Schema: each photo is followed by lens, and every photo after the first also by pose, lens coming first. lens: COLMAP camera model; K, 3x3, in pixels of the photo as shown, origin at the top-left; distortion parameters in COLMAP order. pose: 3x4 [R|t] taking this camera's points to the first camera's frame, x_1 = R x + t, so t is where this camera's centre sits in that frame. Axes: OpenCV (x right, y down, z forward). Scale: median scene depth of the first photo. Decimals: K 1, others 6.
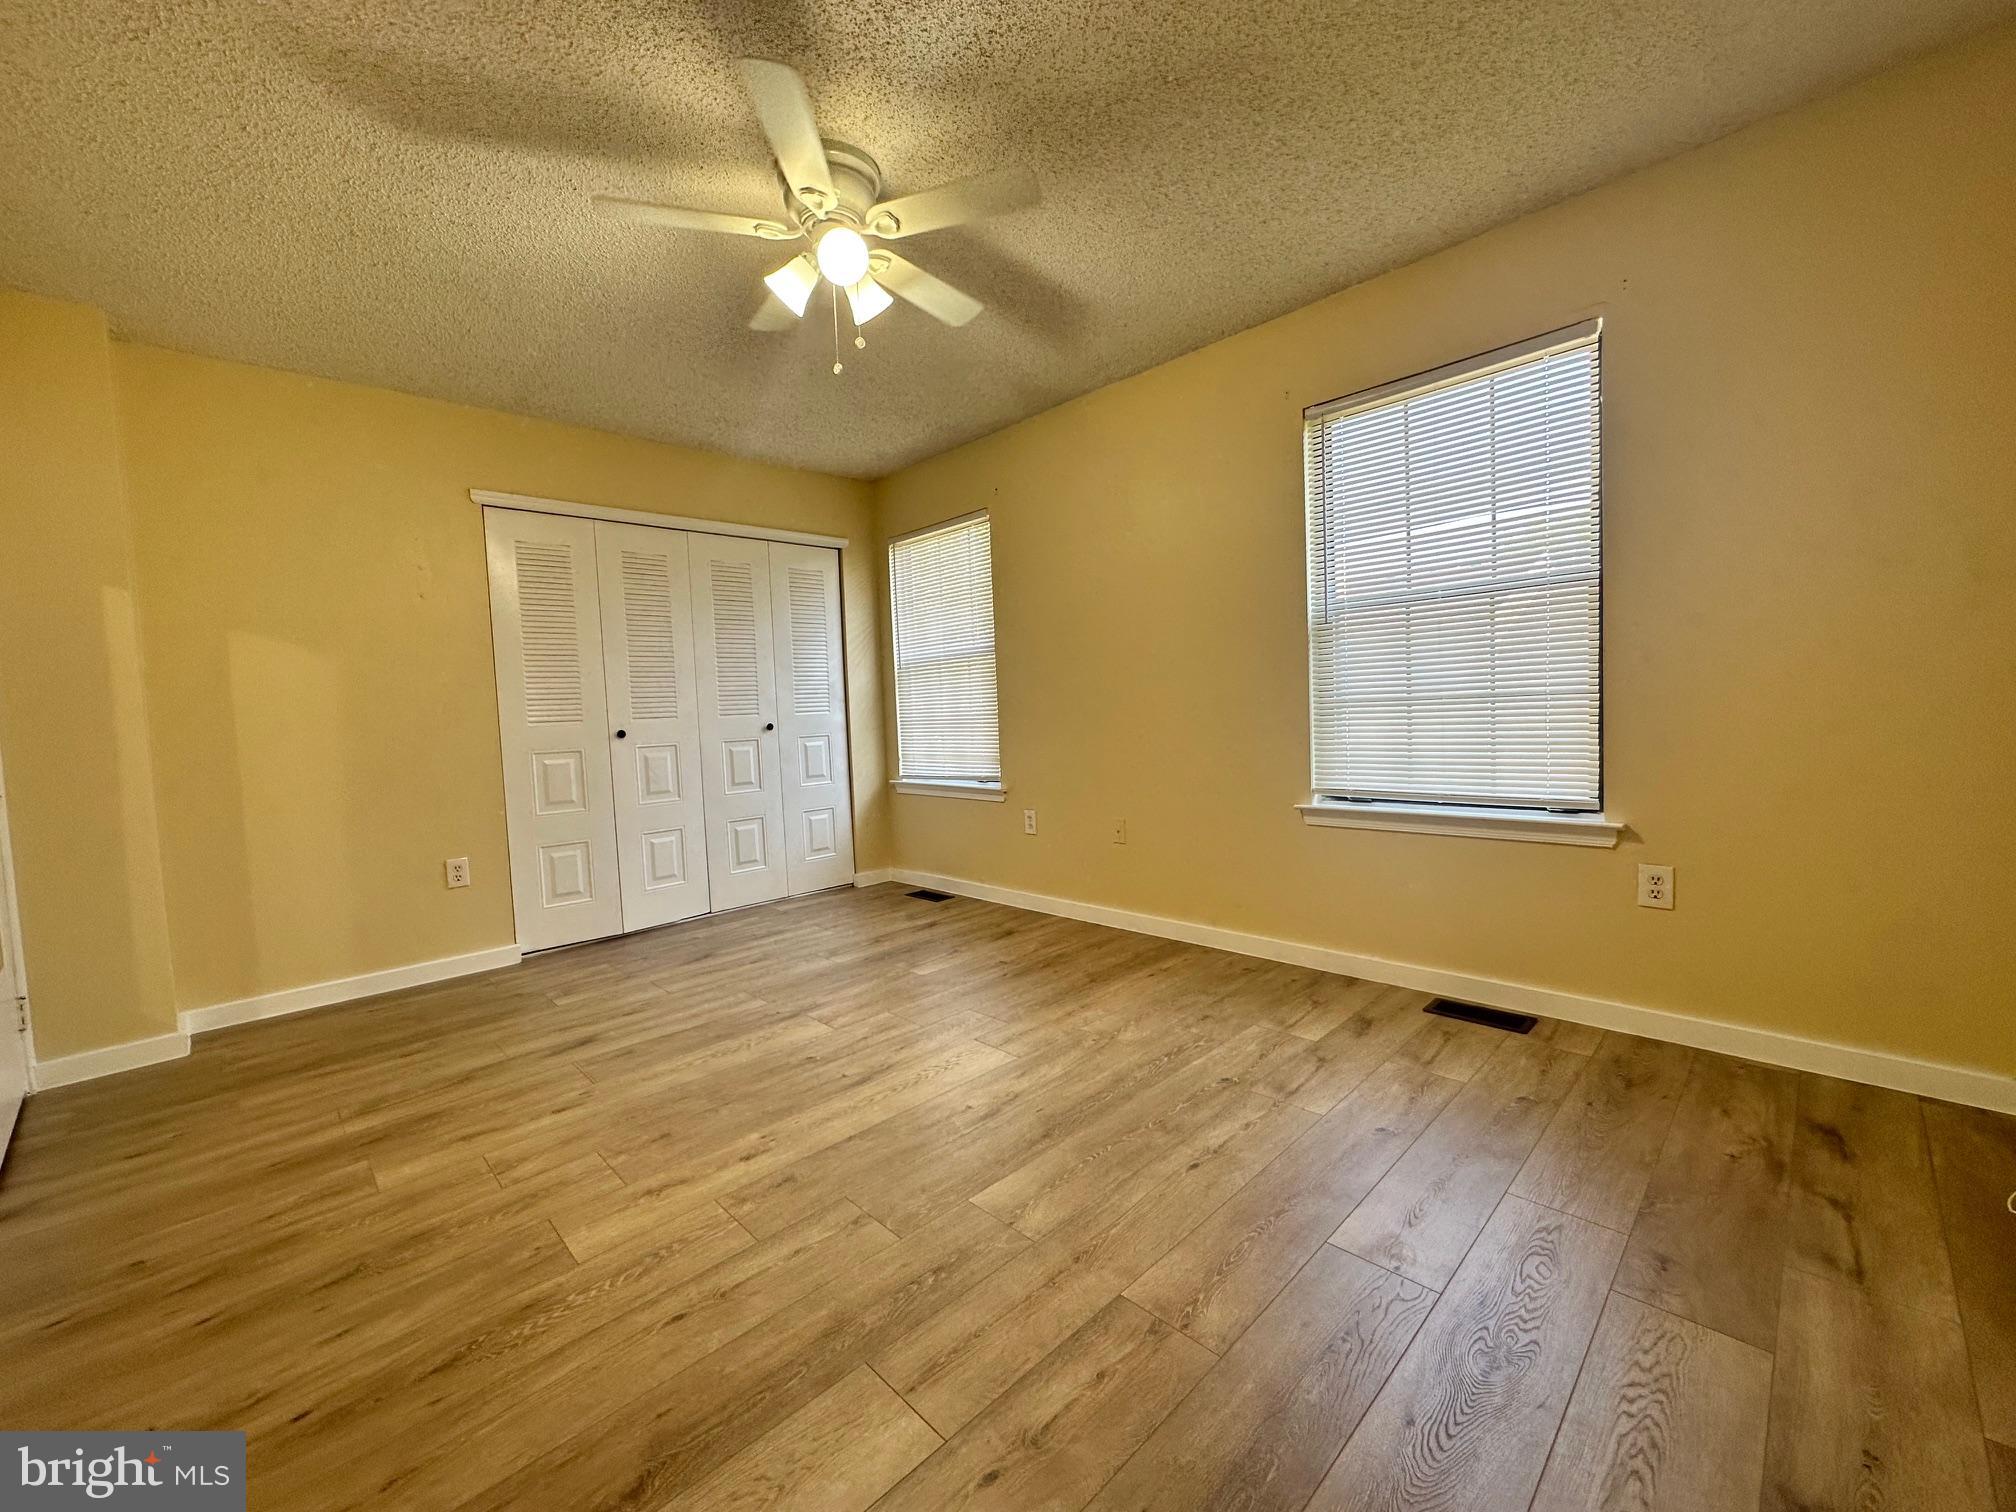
lens RADIAL K [[803.9, 0, 1007.1], [0, 803.9, 756.9], [0, 0, 1]] dist [-0.003388, 0.000265]
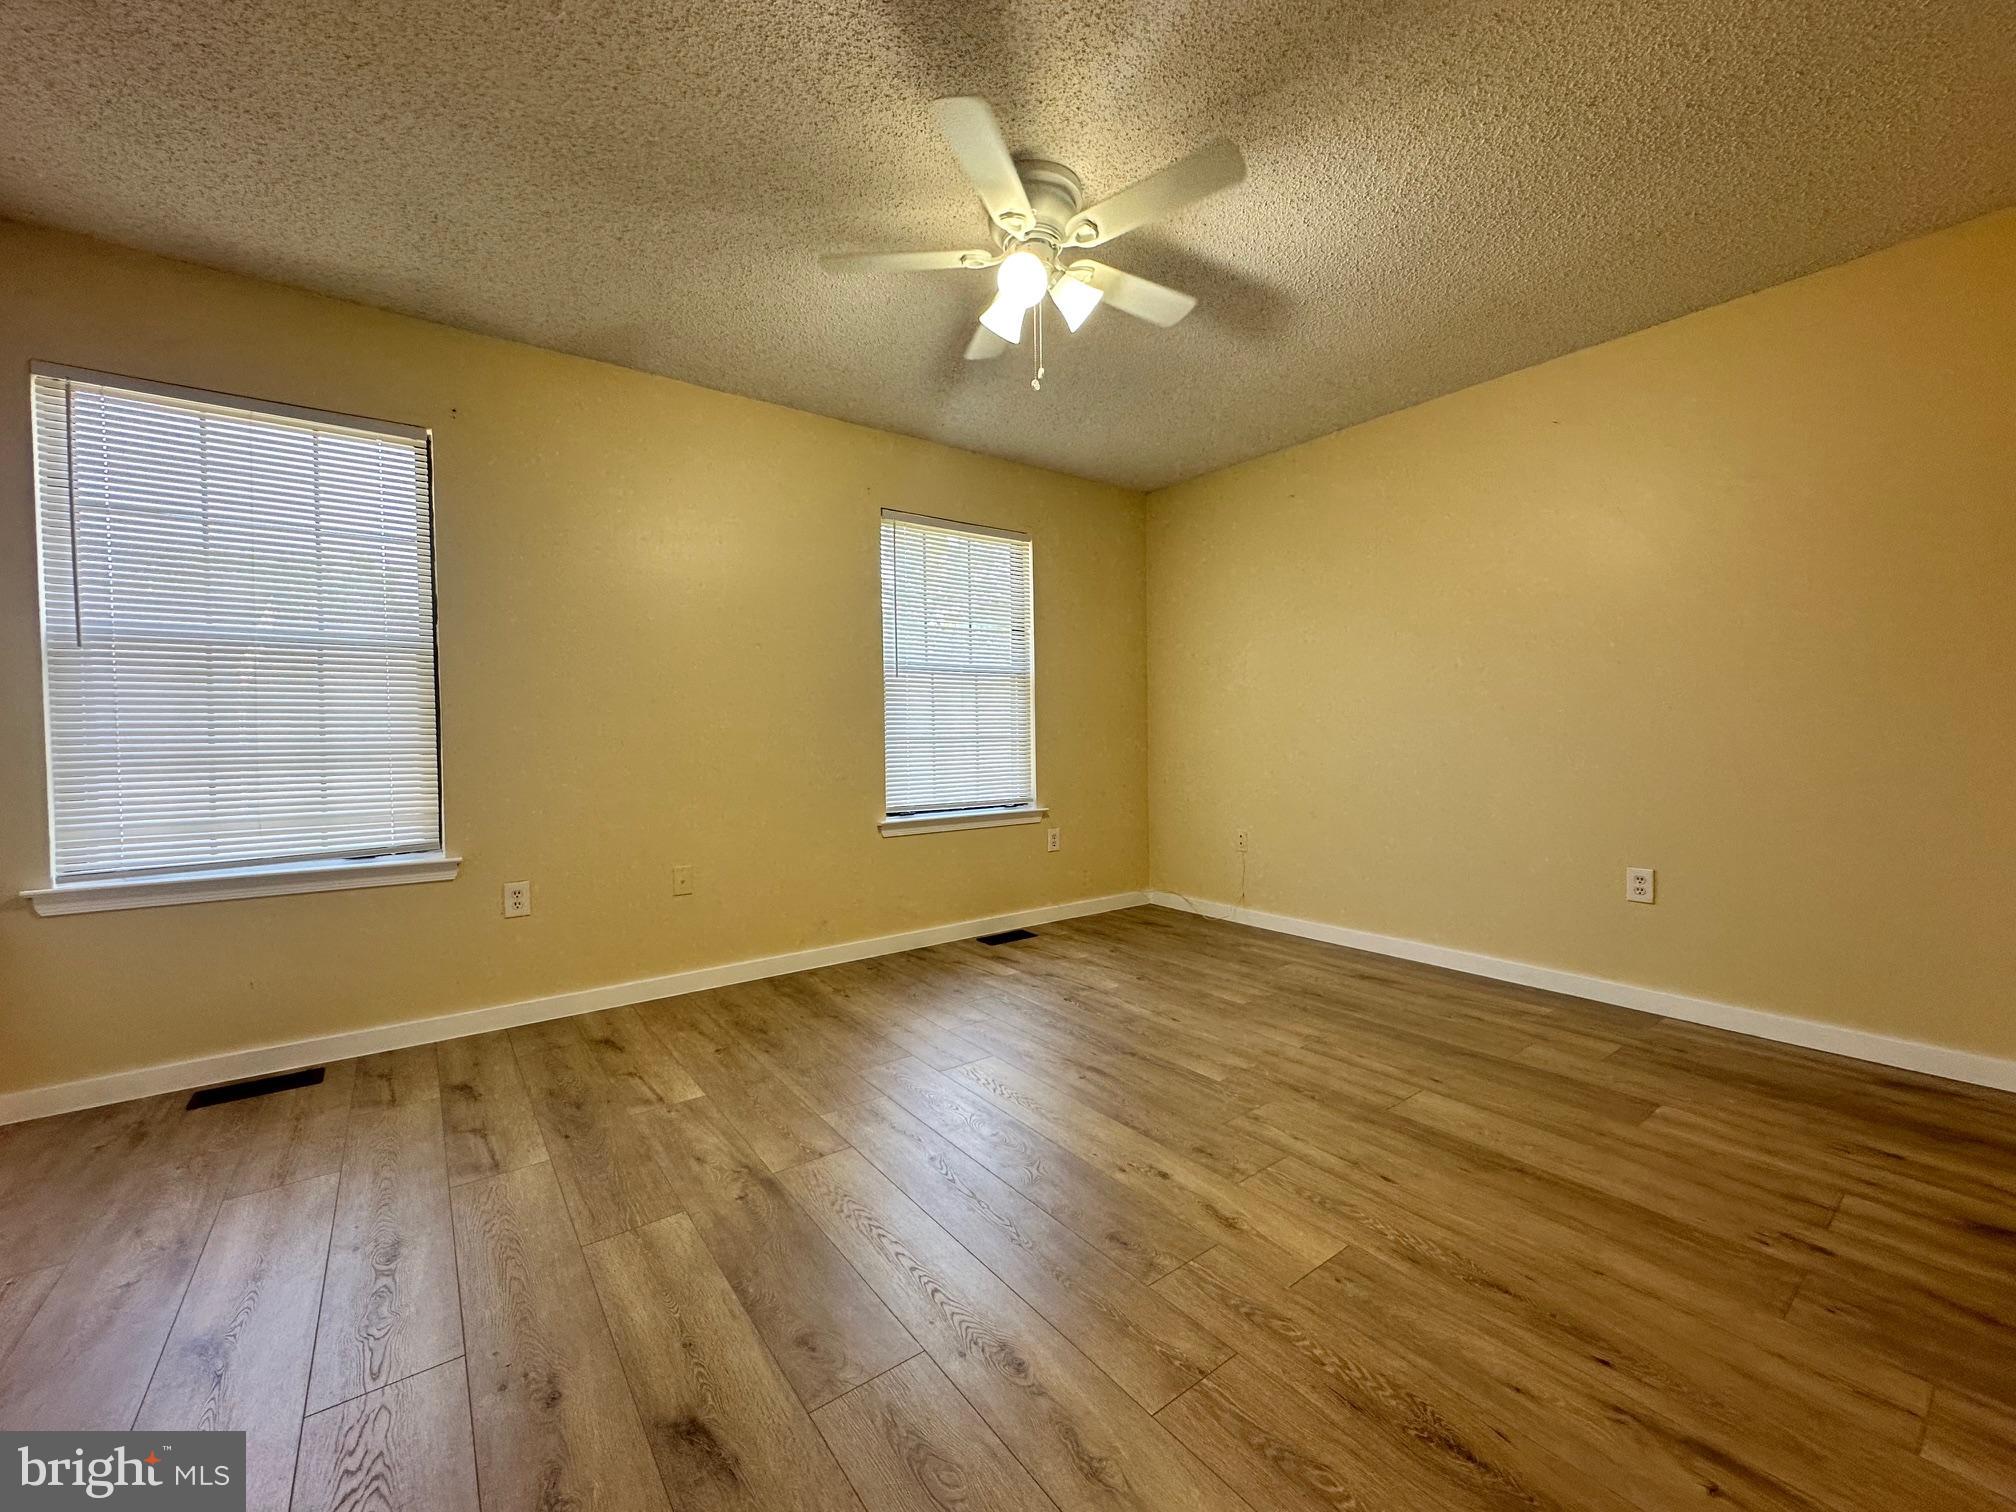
lens RADIAL K [[803.9, 0, 1007.1], [0, 803.9, 756.9], [0, 0, 1]] dist [-0.003388, 0.000265]
pose [[0.125628, 0.015480, 0.991957, -0.990263], [0.064996, 0.997602, -0.023800, 0.002456], [-0.989946, 0.067463, 0.124321, 0.773288]]
